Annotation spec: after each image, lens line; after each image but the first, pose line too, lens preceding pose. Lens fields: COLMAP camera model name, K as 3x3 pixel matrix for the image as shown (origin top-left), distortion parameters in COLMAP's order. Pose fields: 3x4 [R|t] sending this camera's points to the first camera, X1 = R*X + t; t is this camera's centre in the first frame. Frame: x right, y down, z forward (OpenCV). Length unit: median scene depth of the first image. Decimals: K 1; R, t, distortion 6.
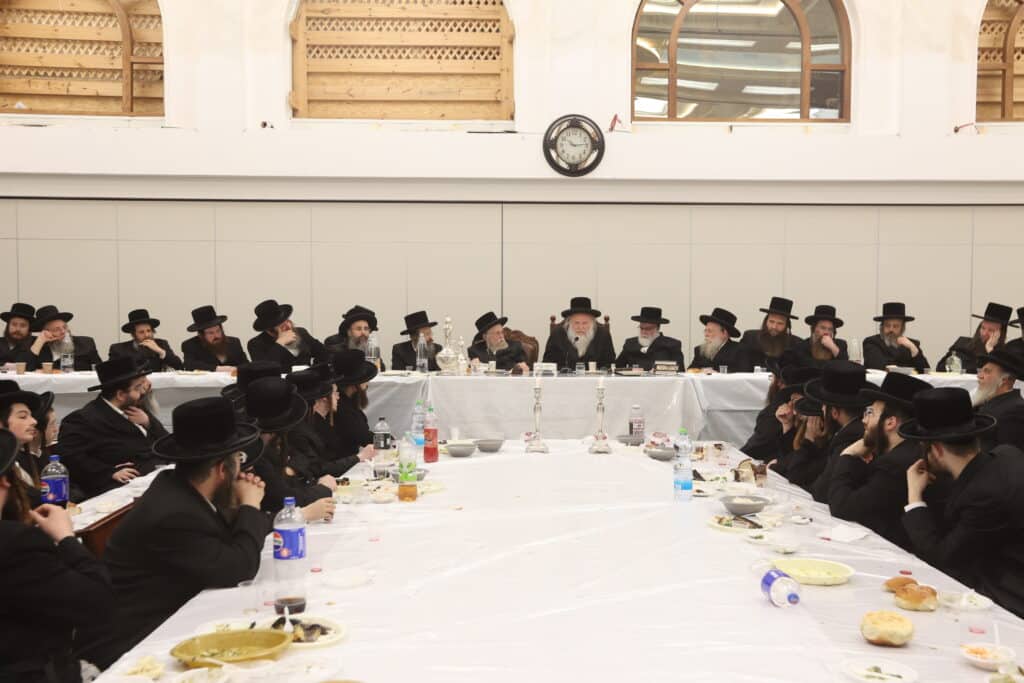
lens RADIAL K [[990.0, 0, 513.5], [0, 990.0, 335.8], [0, 0, 1]] dist [0.092462, 0.000000]
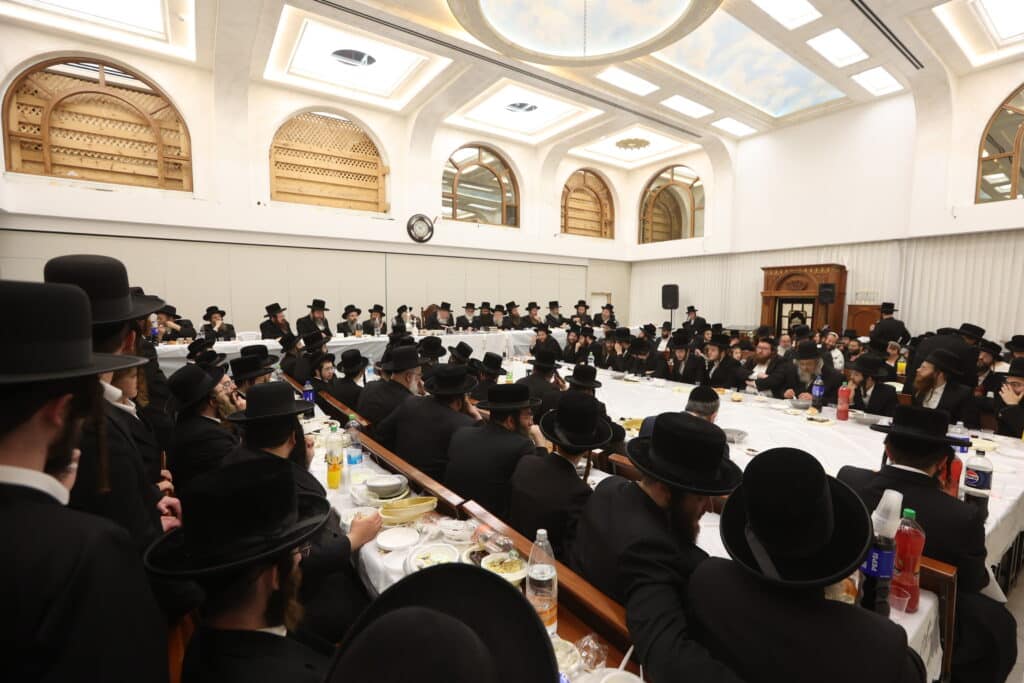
lens RADIAL K [[457.9, 0, 538.4], [0, 457.9, 341.2], [0, 0, 1]] dist [-0.008019, 0.007248]
pose [[0.839354, -0.045460, 0.541681, -0.276172], [0.014149, 0.997986, 0.061831, -0.004449], [-0.543401, -0.044234, 0.838307, 0.014951]]
